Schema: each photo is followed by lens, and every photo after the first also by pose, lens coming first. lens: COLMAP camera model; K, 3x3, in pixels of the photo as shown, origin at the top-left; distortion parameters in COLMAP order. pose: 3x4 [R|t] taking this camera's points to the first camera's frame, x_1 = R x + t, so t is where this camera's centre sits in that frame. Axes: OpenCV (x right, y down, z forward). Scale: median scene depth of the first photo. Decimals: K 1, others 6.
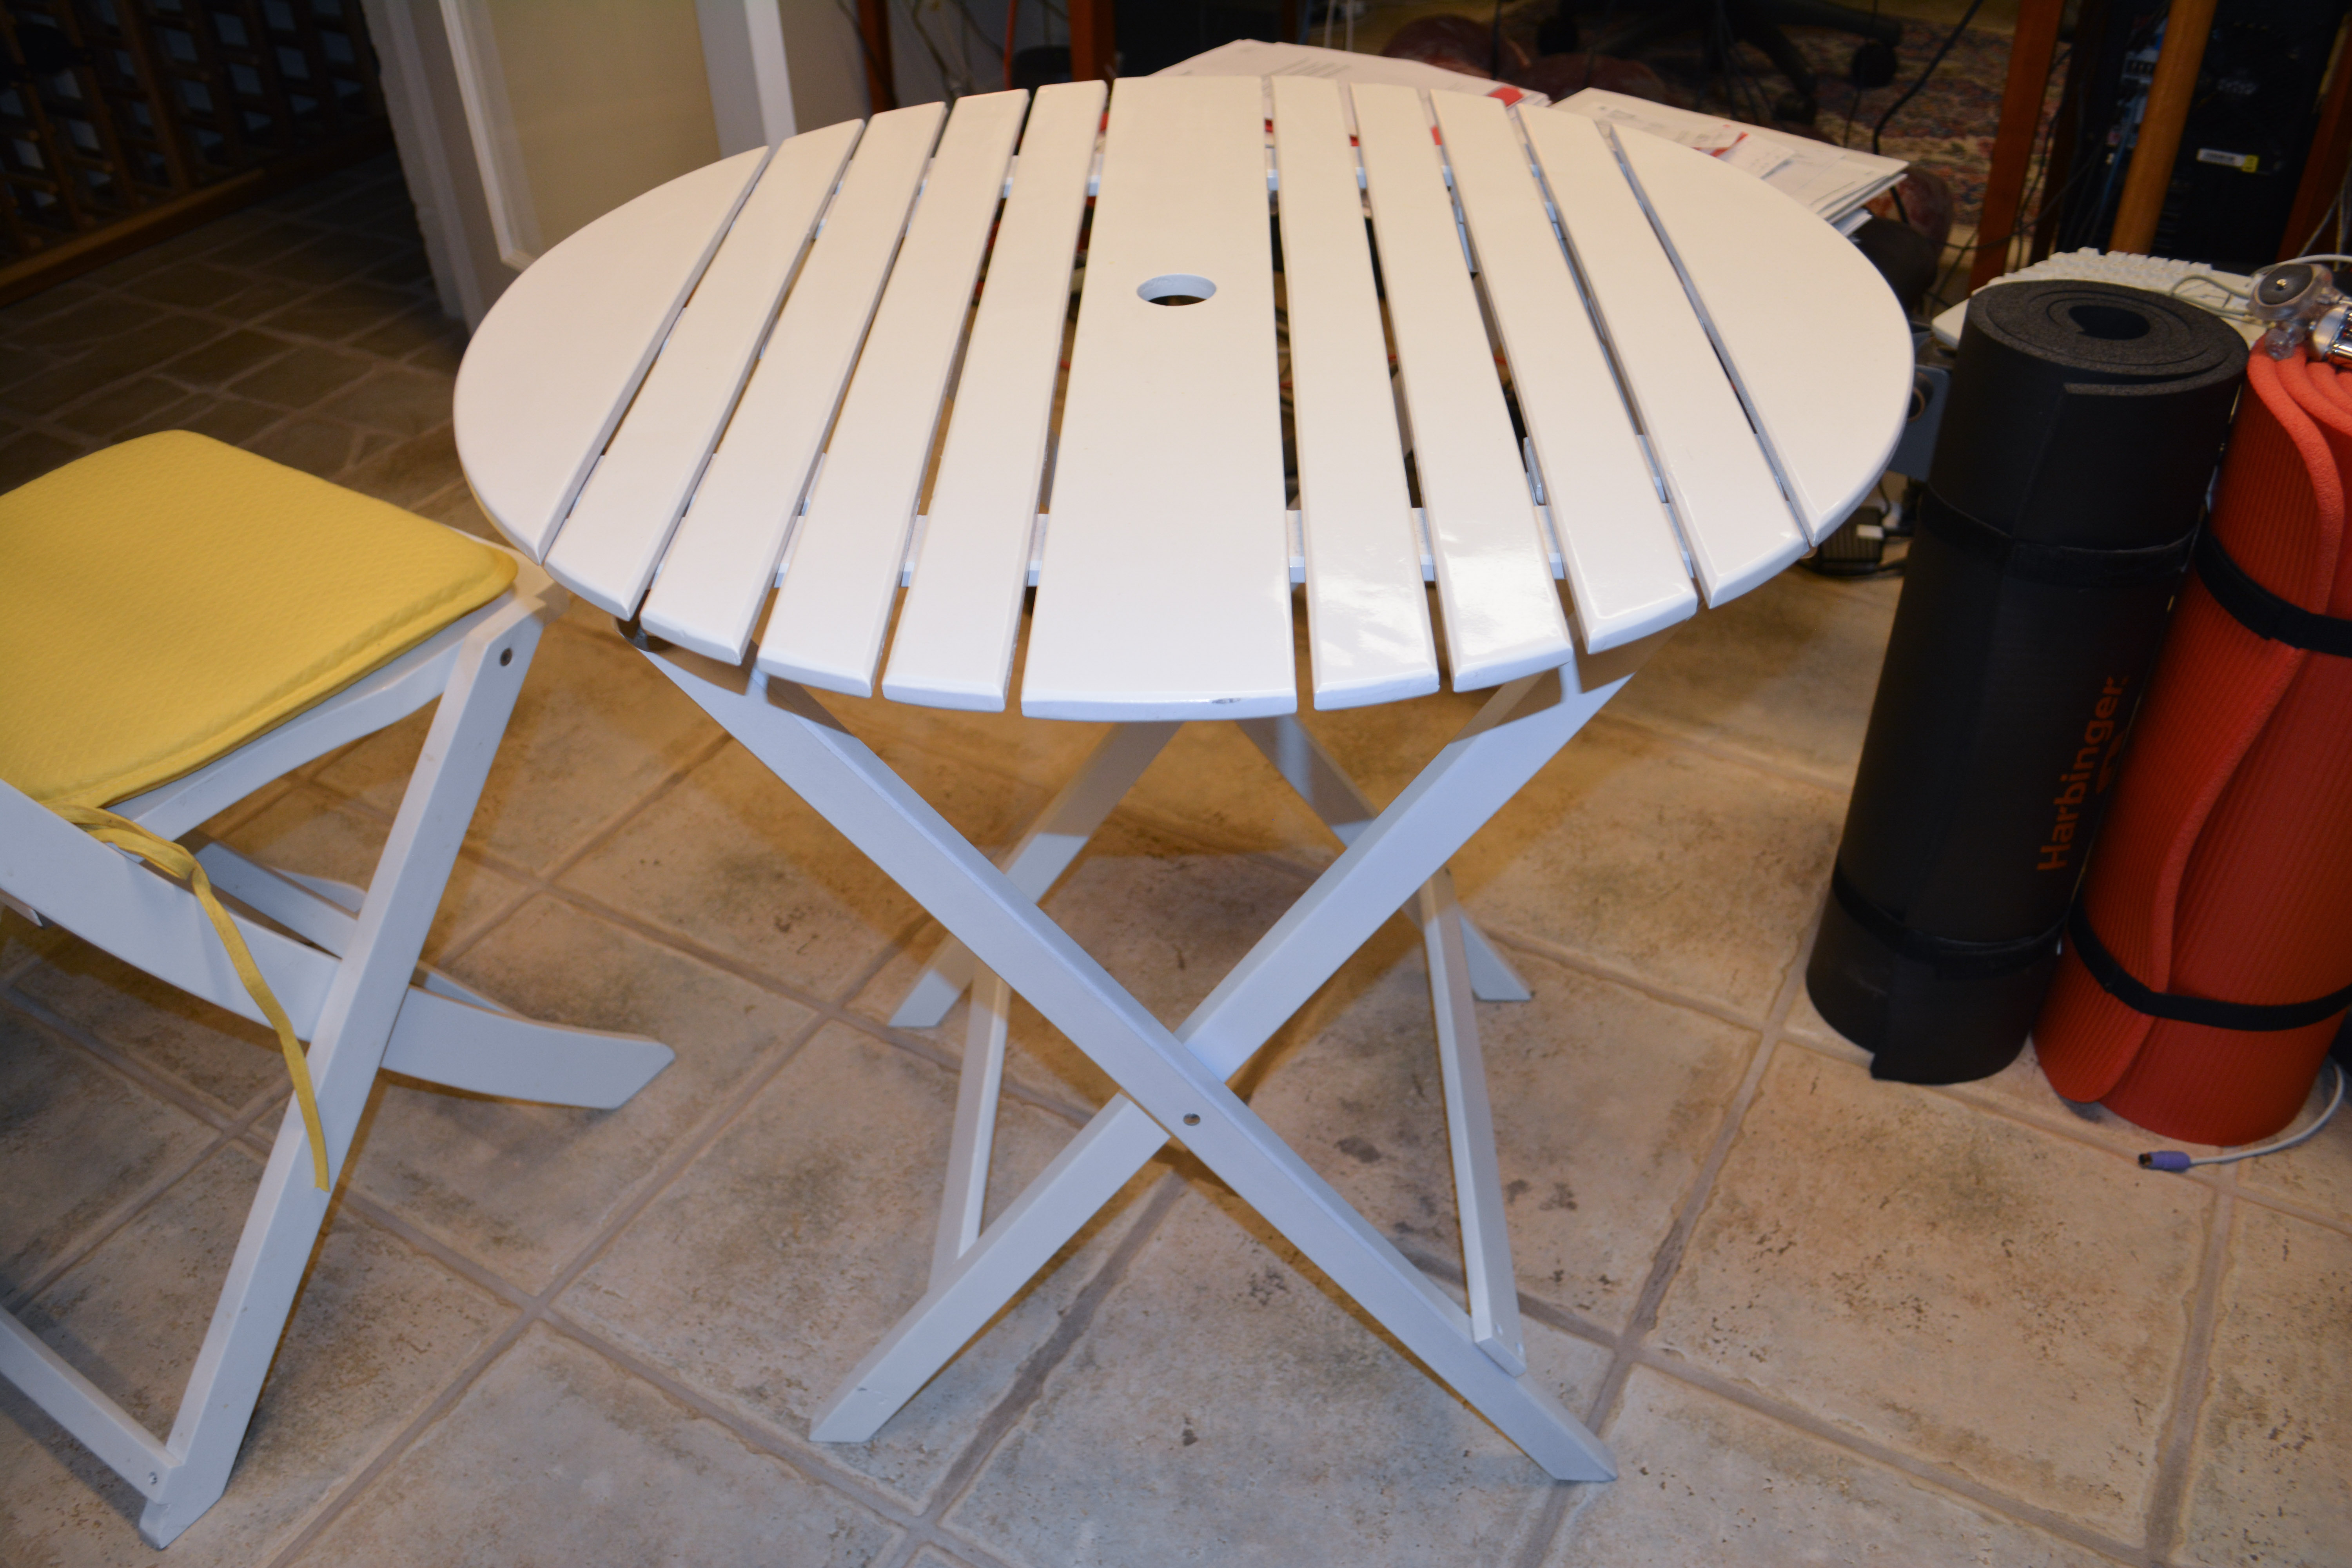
lens RADIAL K [[1882.0, 0, 1172.7], [0, 1882.0, 805.5], [0, 0, 1]] dist [-0.079900, 0.009086]
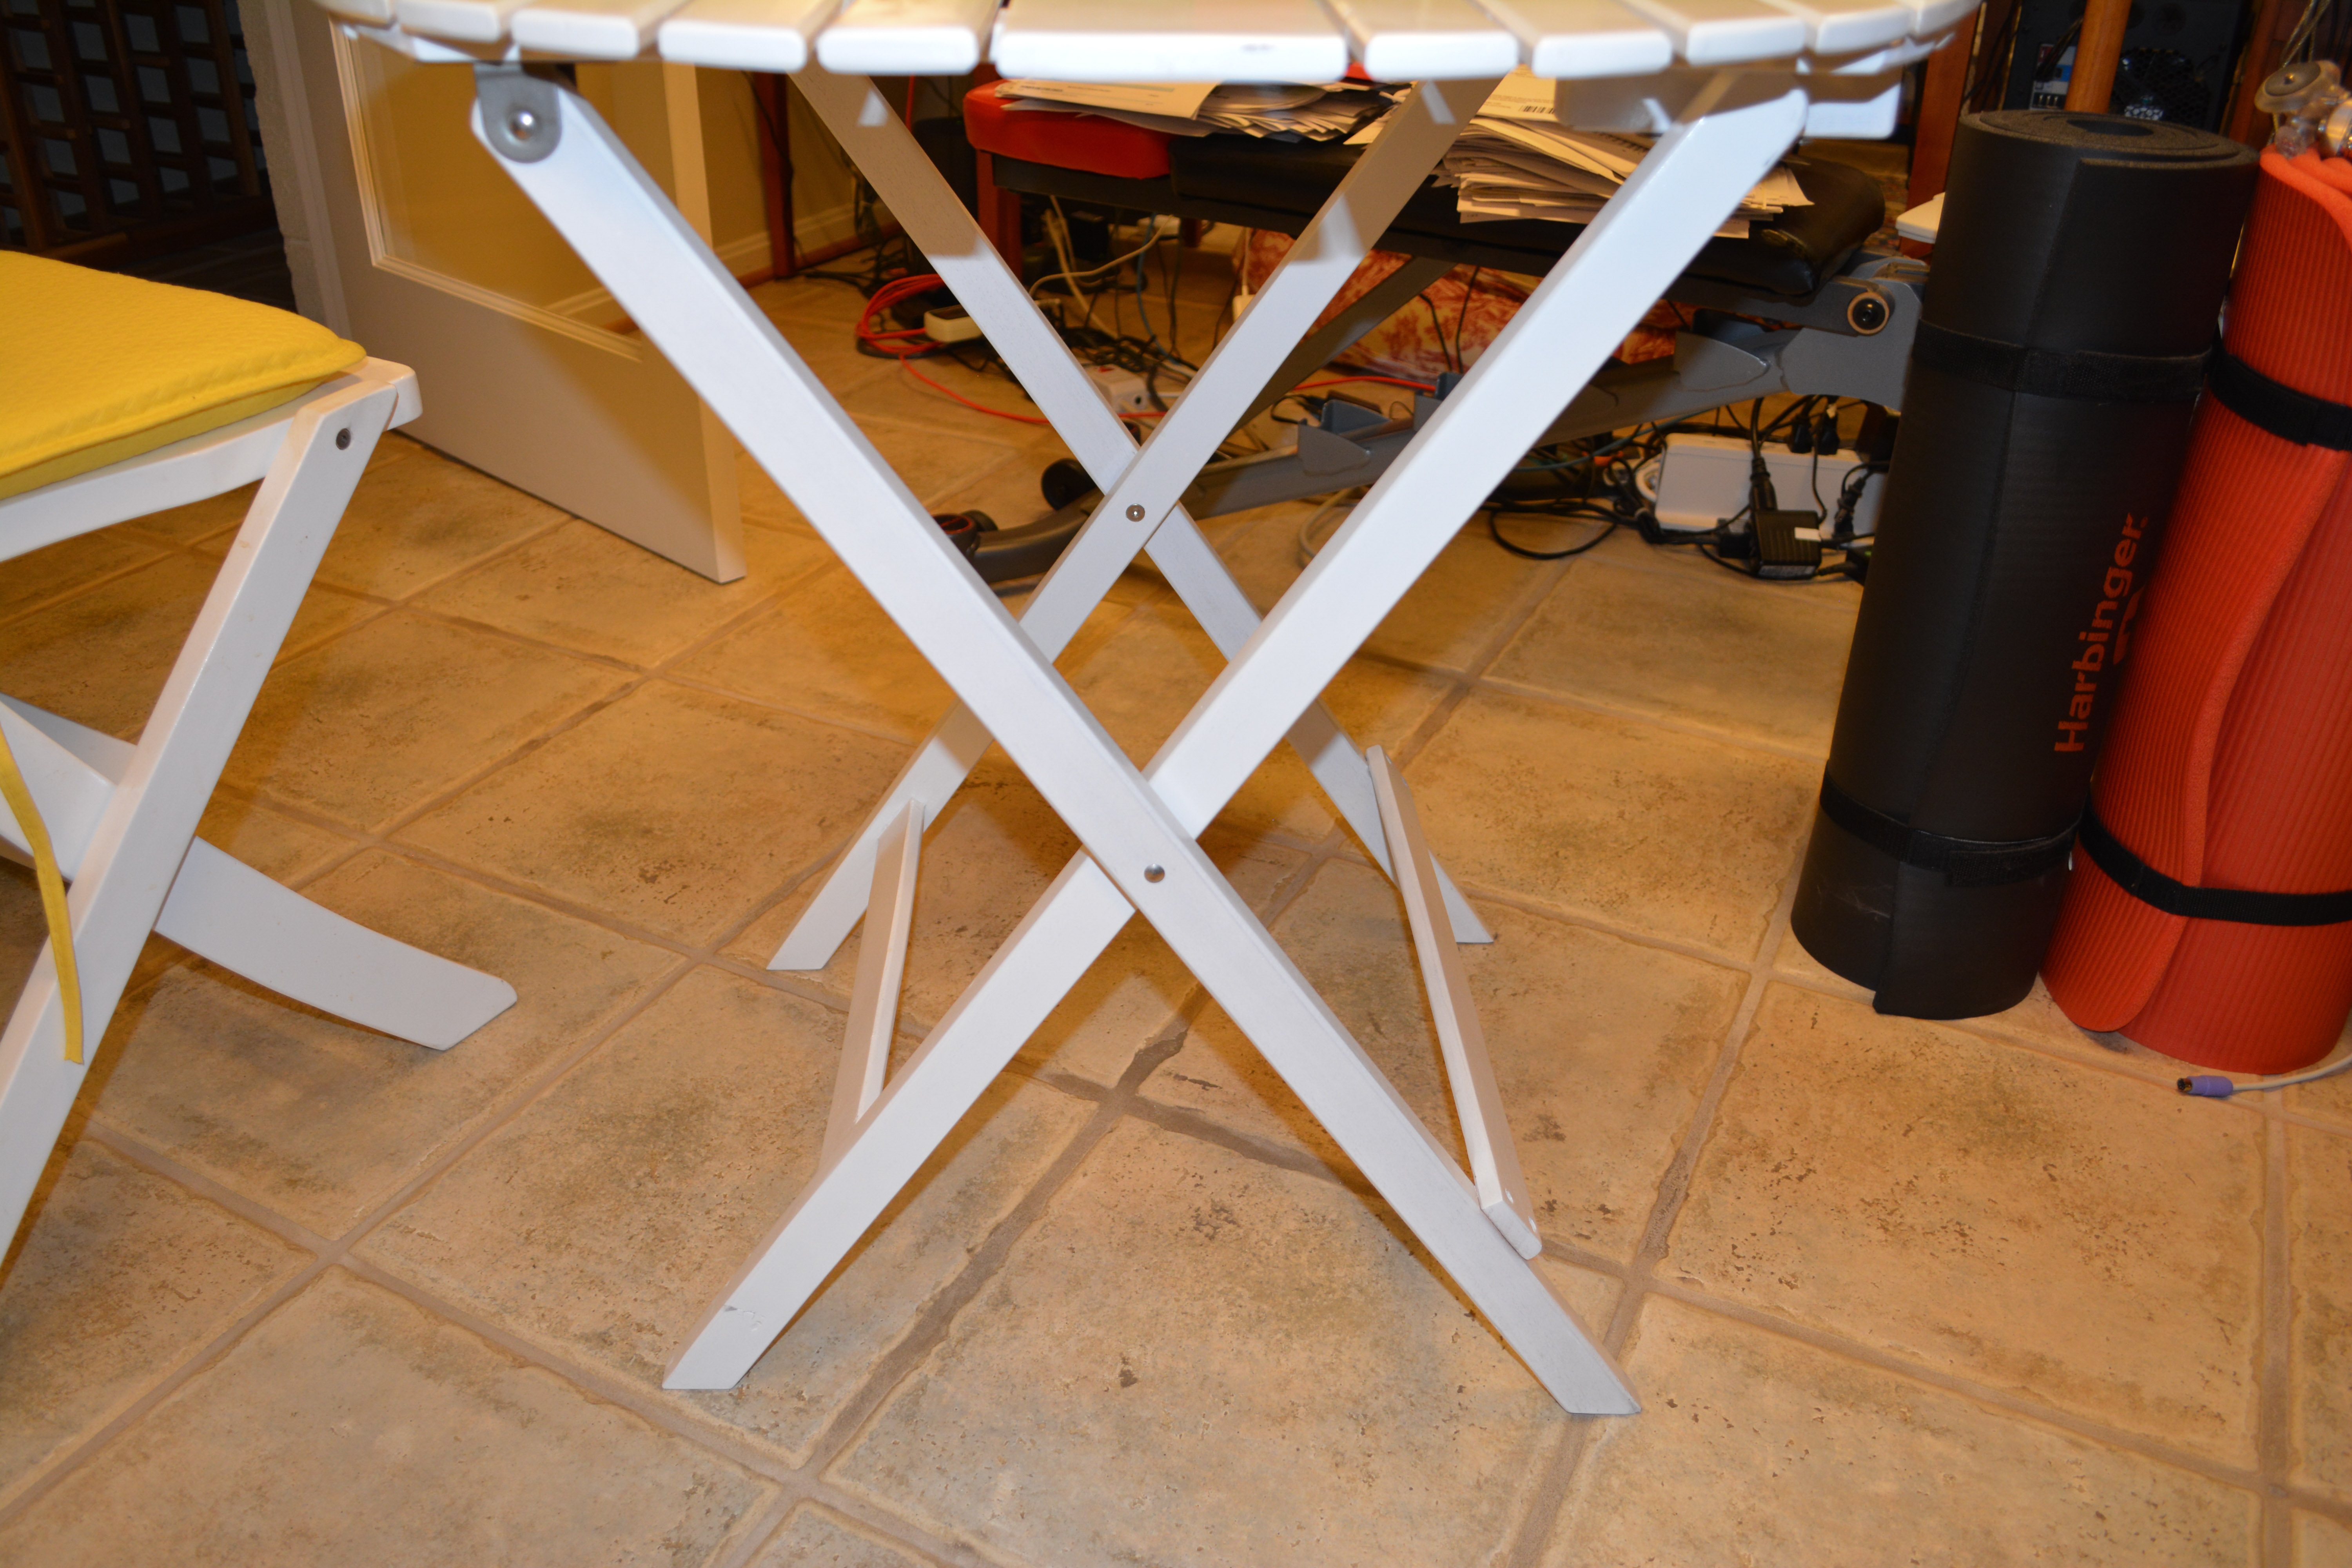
lens RADIAL K [[1882.0, 0, 1174.3], [0, 1882.0, 791.2], [0, 0, 1]] dist [-0.079900, 0.009086]
pose [[0.997396, 0.011374, 0.071224, -0.030941], [-0.001469, 0.990485, -0.137611, 0.184977], [-0.072111, 0.137148, 0.987922, 0.136510]]
